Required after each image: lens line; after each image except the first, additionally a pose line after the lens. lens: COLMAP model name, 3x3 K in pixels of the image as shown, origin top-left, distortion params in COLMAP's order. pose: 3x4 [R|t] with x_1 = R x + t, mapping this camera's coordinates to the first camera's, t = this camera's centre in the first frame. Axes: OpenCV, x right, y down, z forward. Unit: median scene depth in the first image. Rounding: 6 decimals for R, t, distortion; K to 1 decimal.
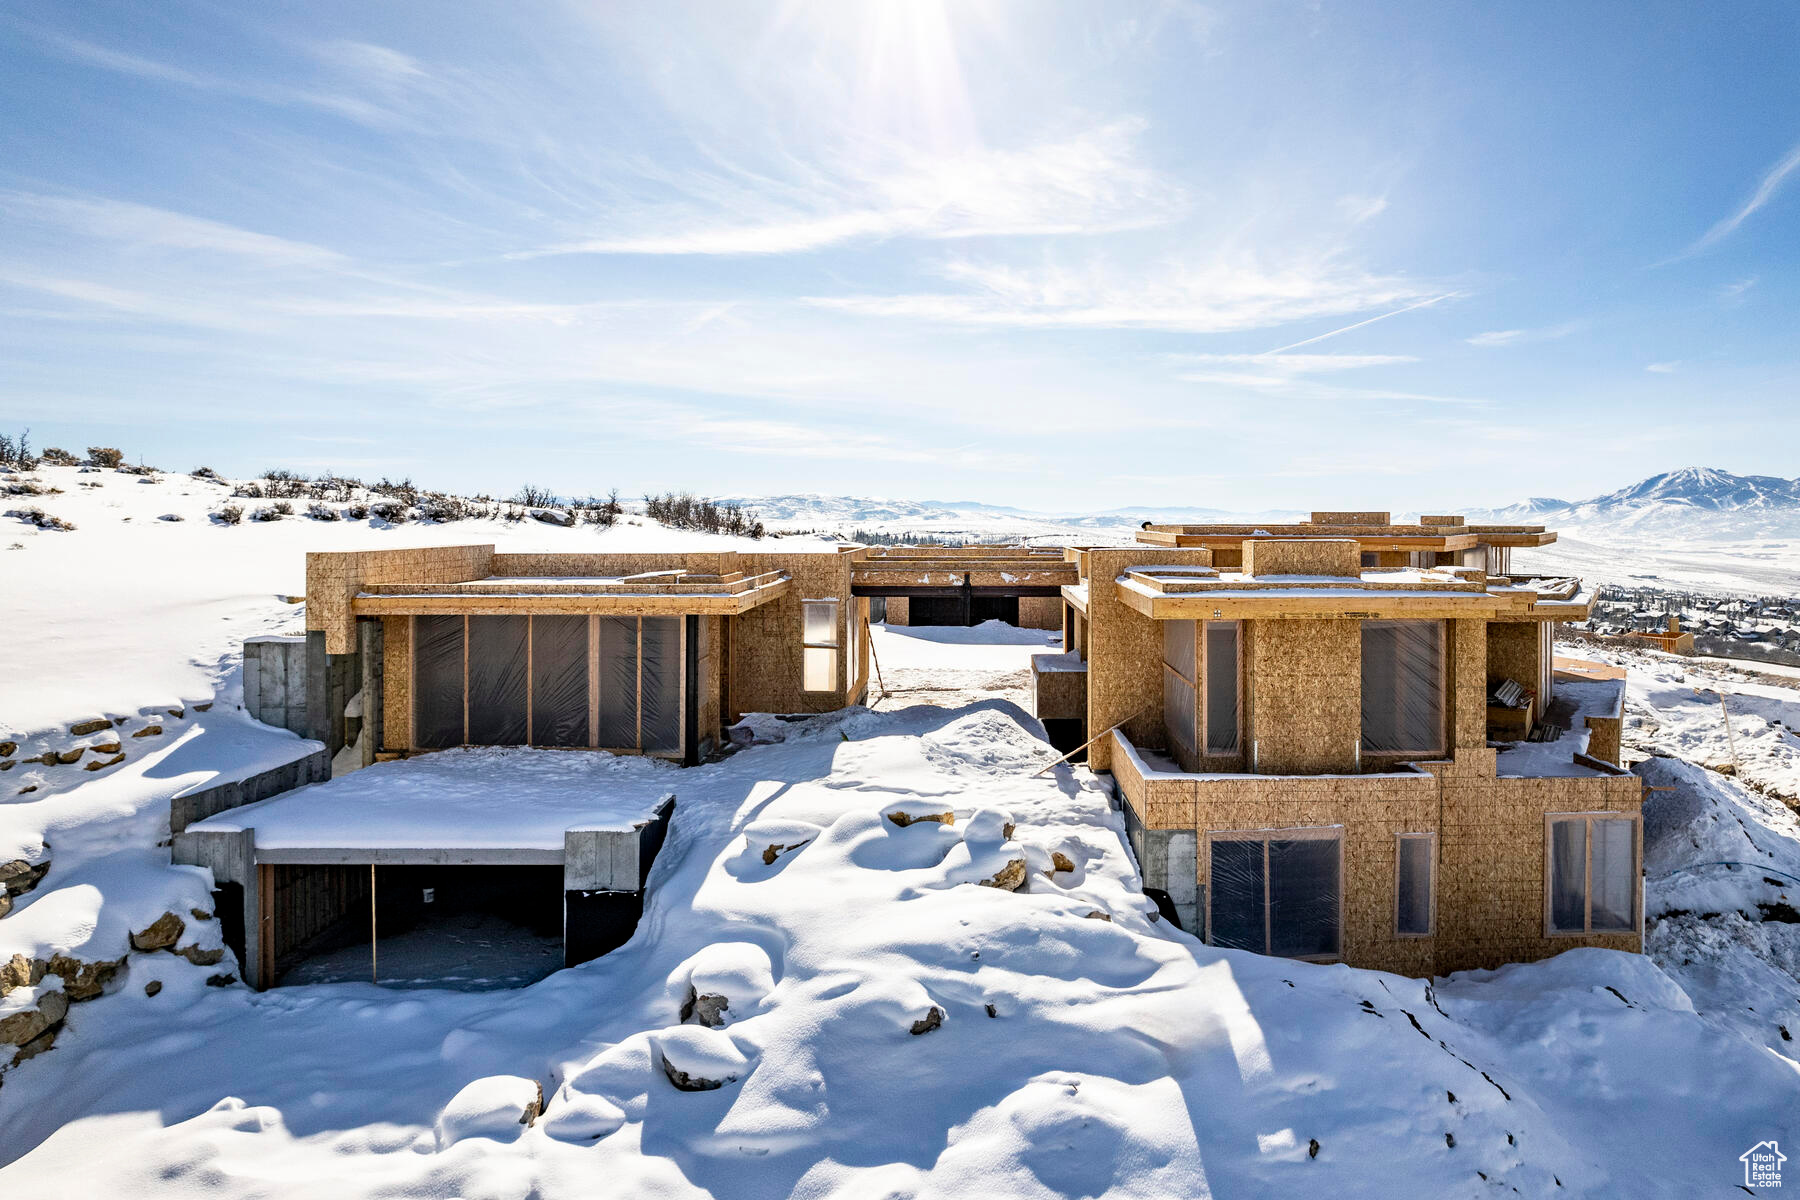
lens RADIAL K [[1160.3, 0, 948.5], [0, 1160.3, 603.1], [0, 0, 1]] dist [-0.078524, 0.069027]
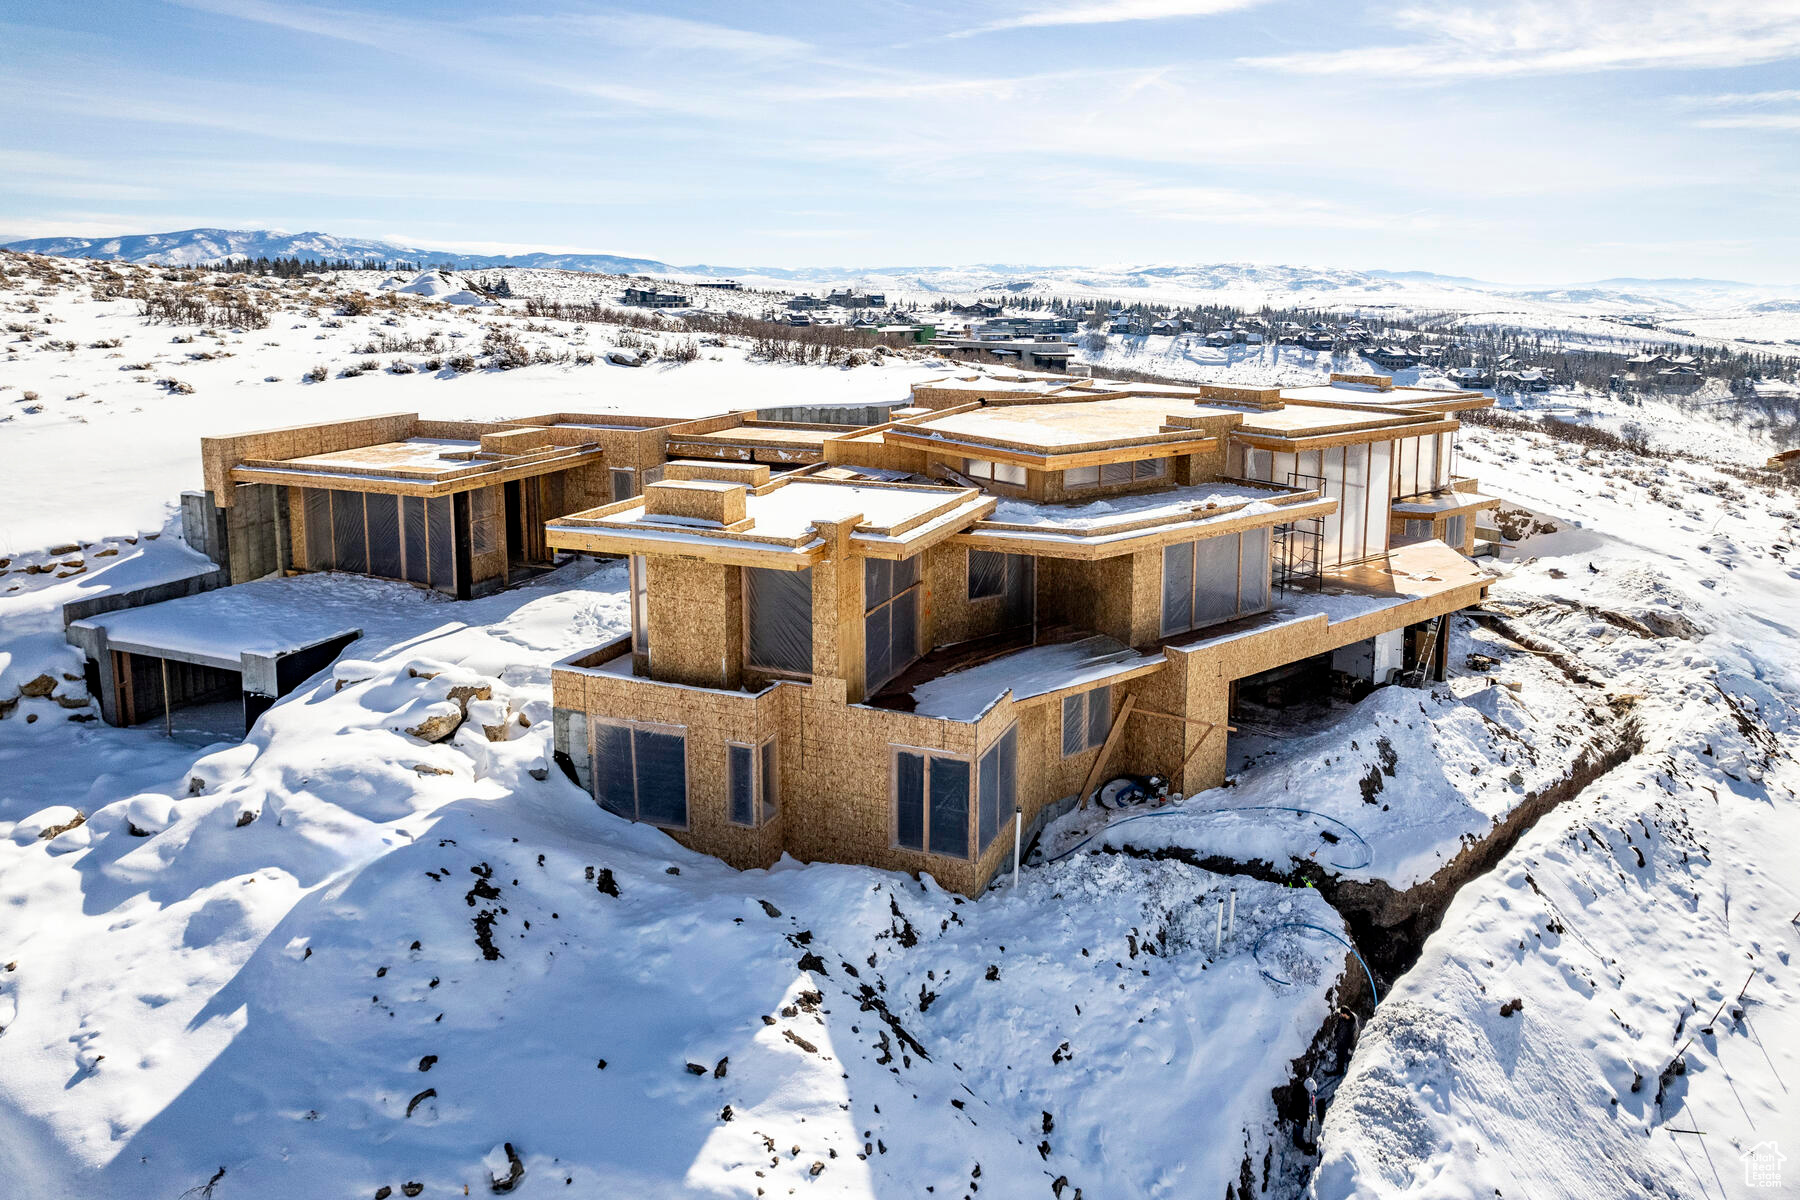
lens RADIAL K [[1160.3, 0, 941.8], [0, 1160.3, 498.3], [0, 0, 1]] dist [-0.078524, 0.069027]
pose [[0.924361, 0.067481, -0.375503, 0.660802], [-0.026114, 0.993116, 0.114185, -0.119729], [0.380623, -0.095743, 0.919760, 0.013201]]
